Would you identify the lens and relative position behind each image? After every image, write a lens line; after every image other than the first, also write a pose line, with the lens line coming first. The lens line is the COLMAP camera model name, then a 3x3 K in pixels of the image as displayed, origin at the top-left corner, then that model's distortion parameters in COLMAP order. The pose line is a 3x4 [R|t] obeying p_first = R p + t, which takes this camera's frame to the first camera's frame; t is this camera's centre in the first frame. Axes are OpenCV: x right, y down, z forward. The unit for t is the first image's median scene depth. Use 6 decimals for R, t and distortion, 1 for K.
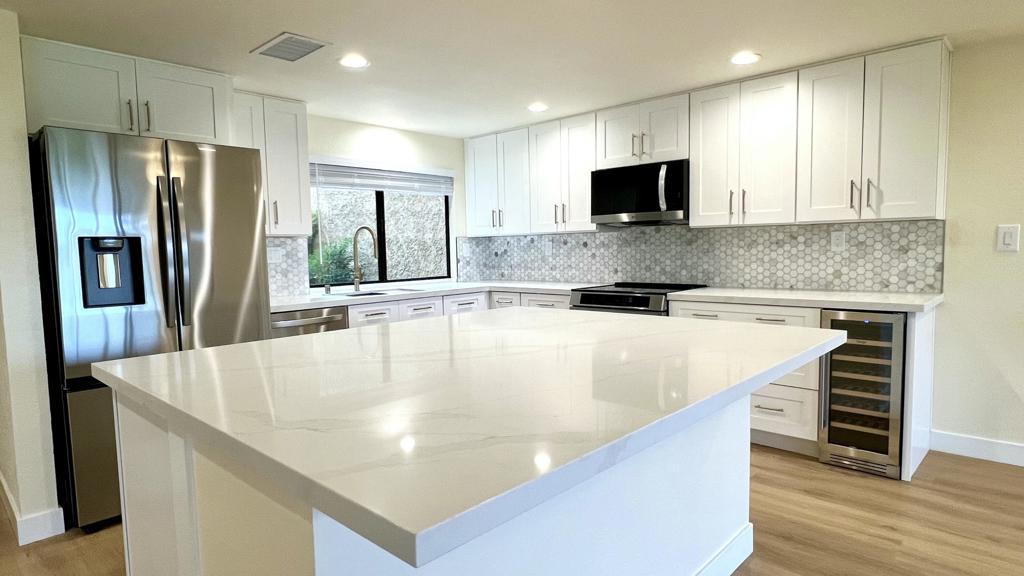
lens RADIAL K [[573.3, 0, 515.2], [0, 573.3, 292.1], [0, 0, 1]] dist [0.000975, 0.002103]
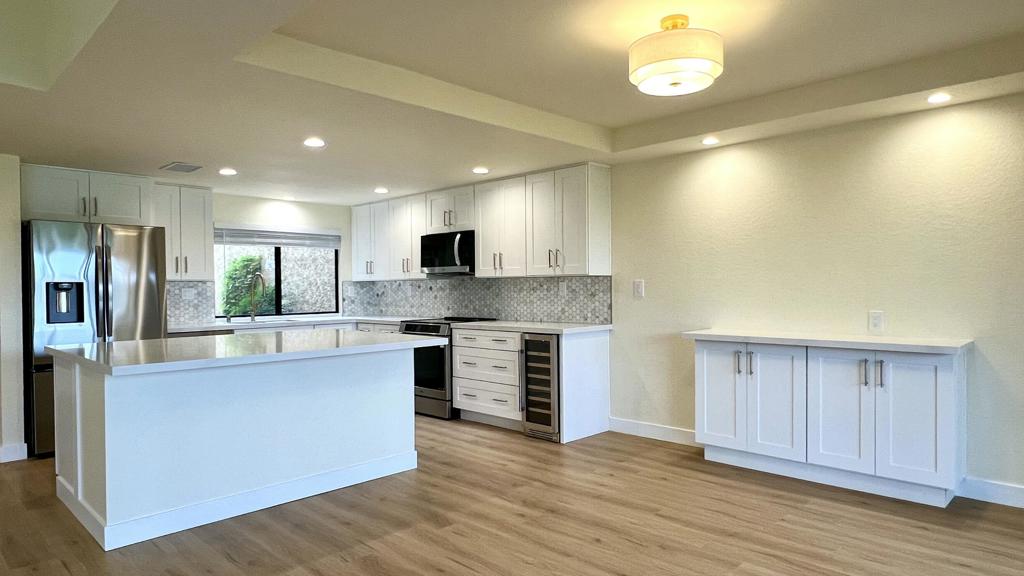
lens RADIAL K [[615.7, 0, 512.6], [0, 615.7, 294.5], [0, 0, 1]] dist [0.006967, -0.000917]
pose [[0.999620, 0.011136, -0.025212, 0.458942], [-0.012795, 0.997697, -0.066607, 0.030824], [0.024412, 0.066904, 0.997461, -0.544398]]
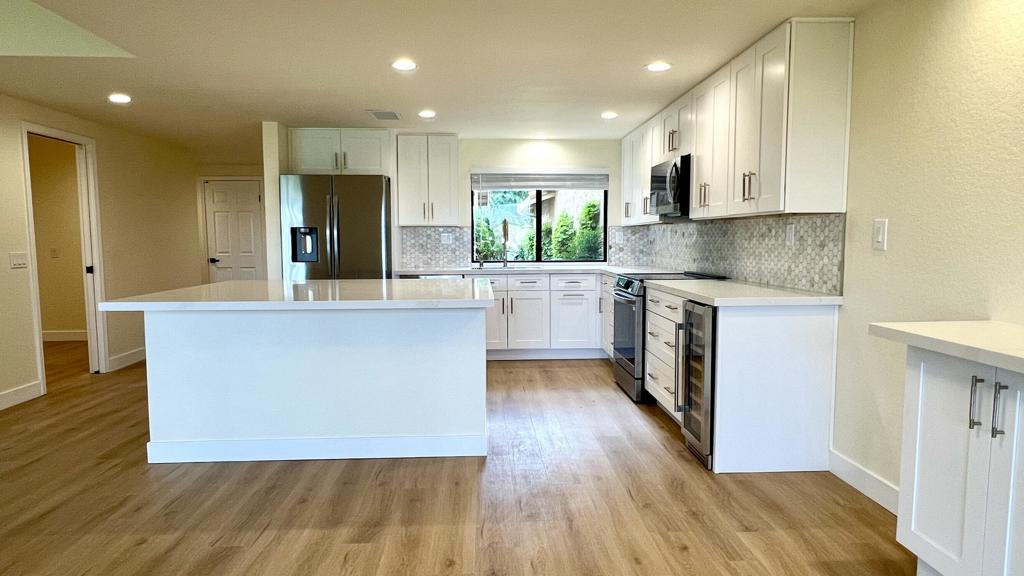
lens RADIAL K [[615.7, 0, 517.2], [0, 615.7, 296.0], [0, 0, 1]] dist [0.006967, -0.000917]
pose [[0.719726, 0.083543, -0.689214, 0.908833], [-0.066442, 0.996465, 0.051404, -0.011805], [0.691072, 0.008796, 0.722733, -0.024926]]
